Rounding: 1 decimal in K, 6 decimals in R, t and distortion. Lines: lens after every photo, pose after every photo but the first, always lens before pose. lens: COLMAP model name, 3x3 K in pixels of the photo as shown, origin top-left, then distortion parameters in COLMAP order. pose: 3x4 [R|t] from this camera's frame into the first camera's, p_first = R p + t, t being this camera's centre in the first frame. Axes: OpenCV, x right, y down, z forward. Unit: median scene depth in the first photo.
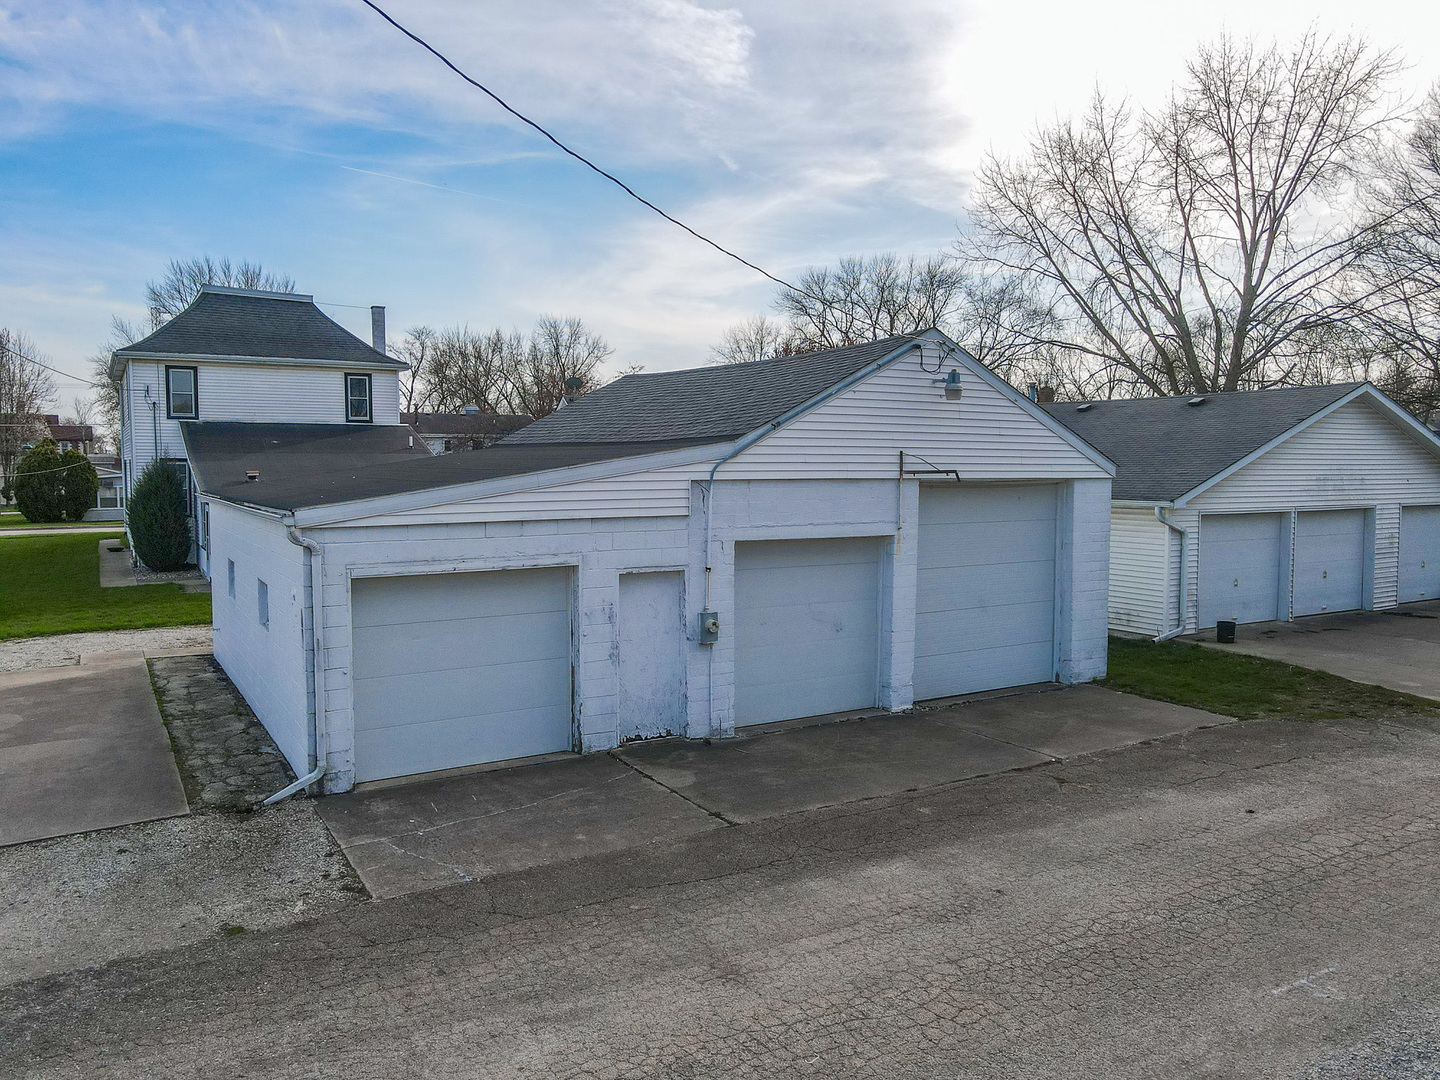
lens RADIAL K [[1053.6, 0, 714.5], [0, 1053.6, 535.0], [0, 0, 1]] dist [-0.041513, 0.103932]
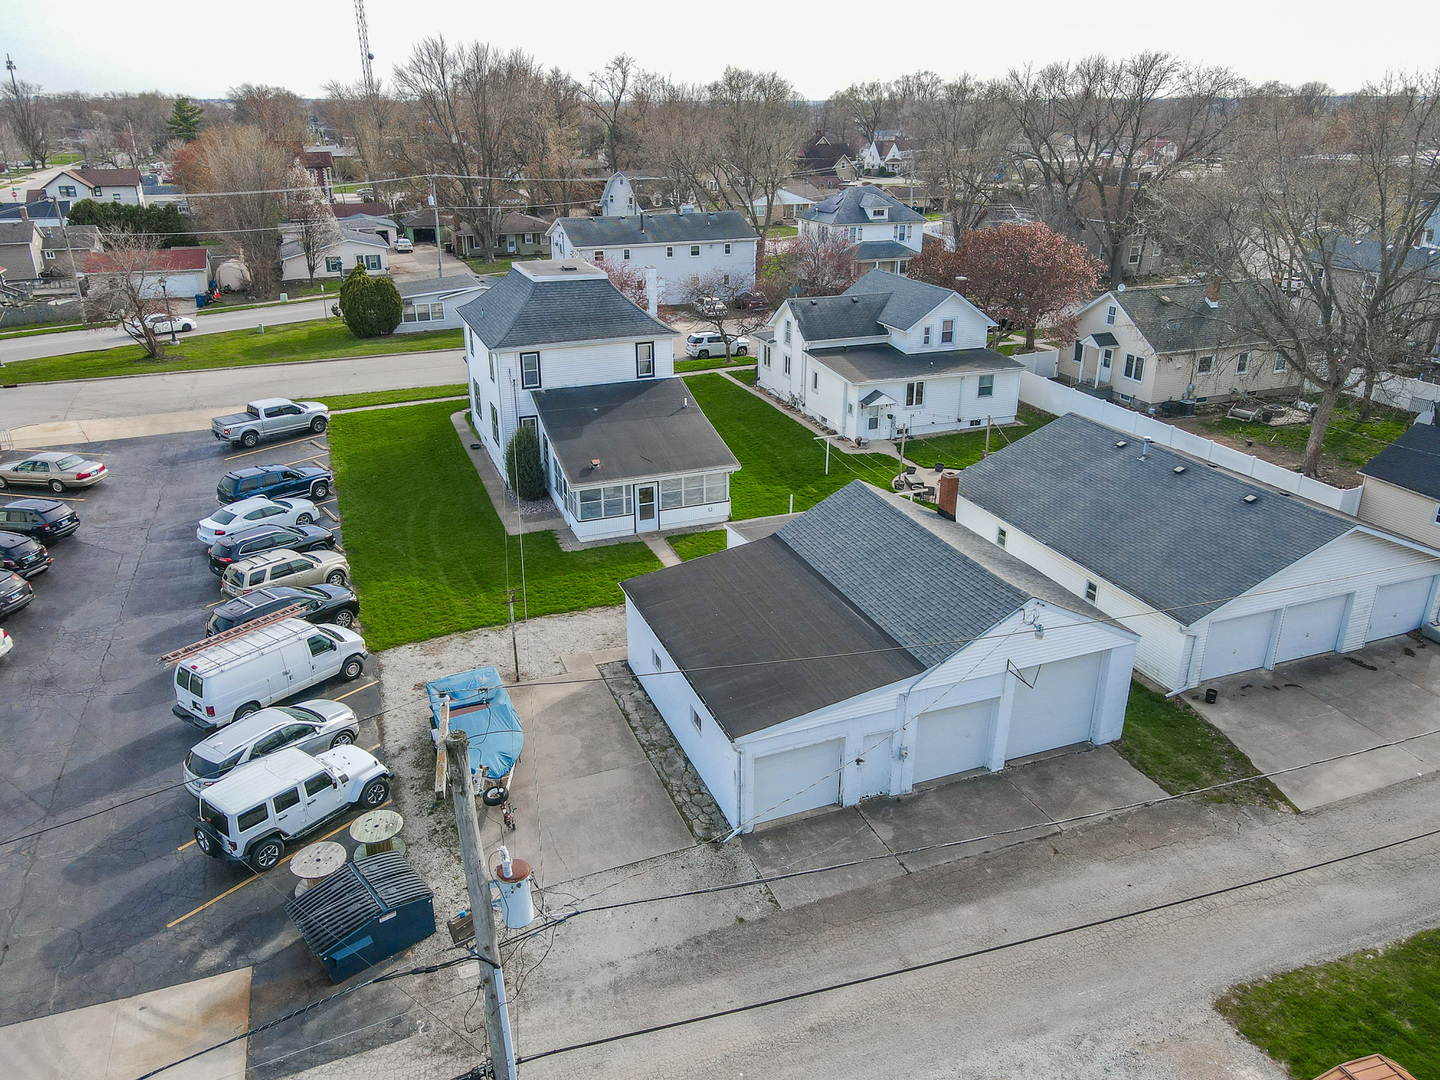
lens RADIAL K [[1048.2, 0, 716.5], [0, 1048.2, 543.1], [0, 0, 1]] dist [0.006382, 0.022945]
pose [[0.986516, 0.065394, -0.150033, -0.088651], [-0.011111, 0.941352, 0.337243, -1.044538], [0.163288, -0.331028, 0.929386, -0.919785]]
